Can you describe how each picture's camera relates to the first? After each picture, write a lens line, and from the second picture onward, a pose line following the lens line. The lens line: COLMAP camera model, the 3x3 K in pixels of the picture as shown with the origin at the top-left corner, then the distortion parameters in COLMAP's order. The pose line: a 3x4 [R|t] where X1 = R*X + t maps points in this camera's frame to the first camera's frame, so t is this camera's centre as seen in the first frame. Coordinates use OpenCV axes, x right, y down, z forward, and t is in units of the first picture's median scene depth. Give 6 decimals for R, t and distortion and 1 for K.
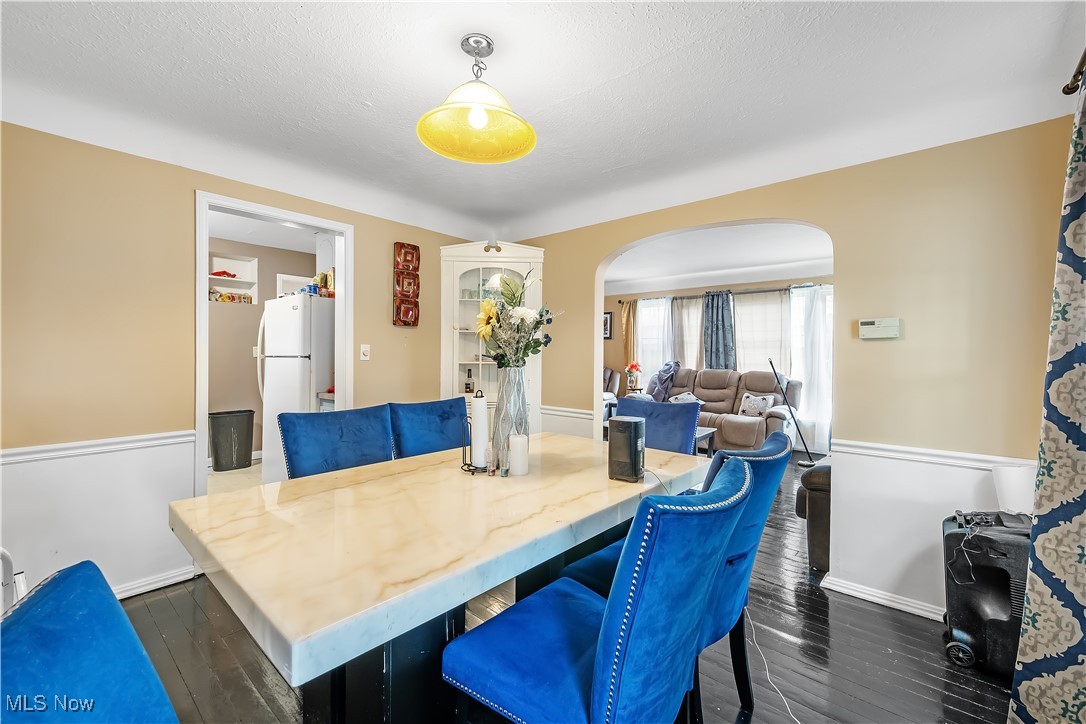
lens RADIAL K [[447.5, 0, 538.9], [0, 447.5, 357.7], [0, 0, 1]] dist [-0.001123, -0.000065]
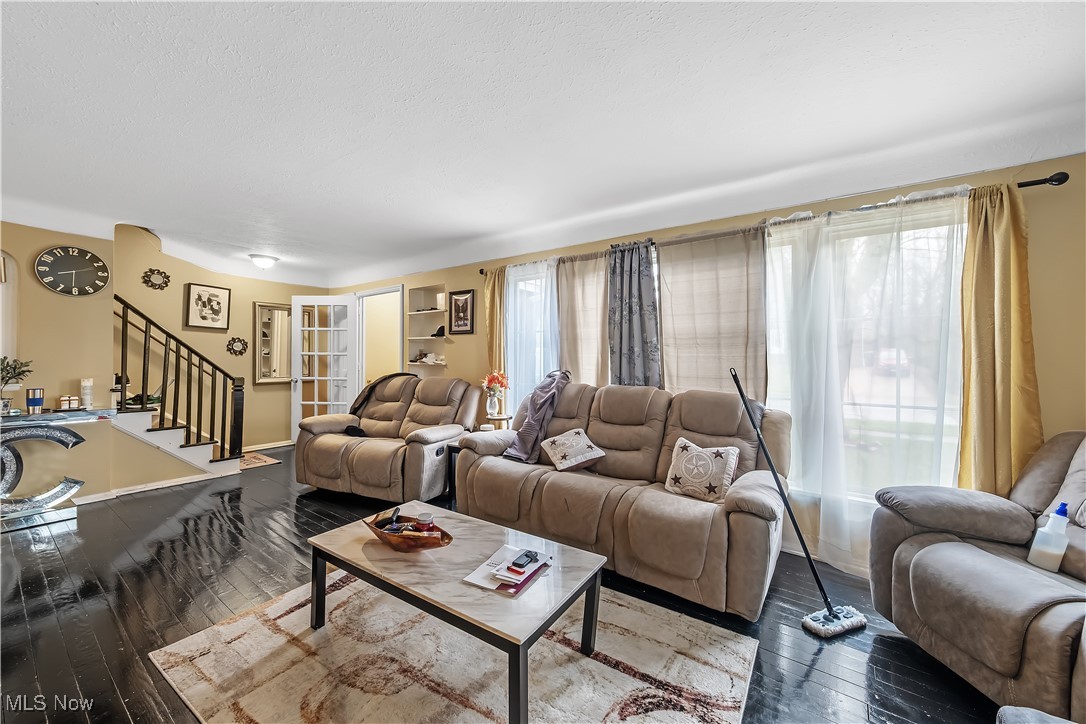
lens RADIAL K [[402.6, 0, 546.4], [0, 402.6, 358.4], [0, 0, 1]] dist [0.000844, 0.000004]
pose [[0.993833, -0.001652, 0.110876, 0.241238], [0.002130, 0.999989, -0.004190, -0.005736], [-0.110868, 0.004400, 0.993825, 0.520920]]
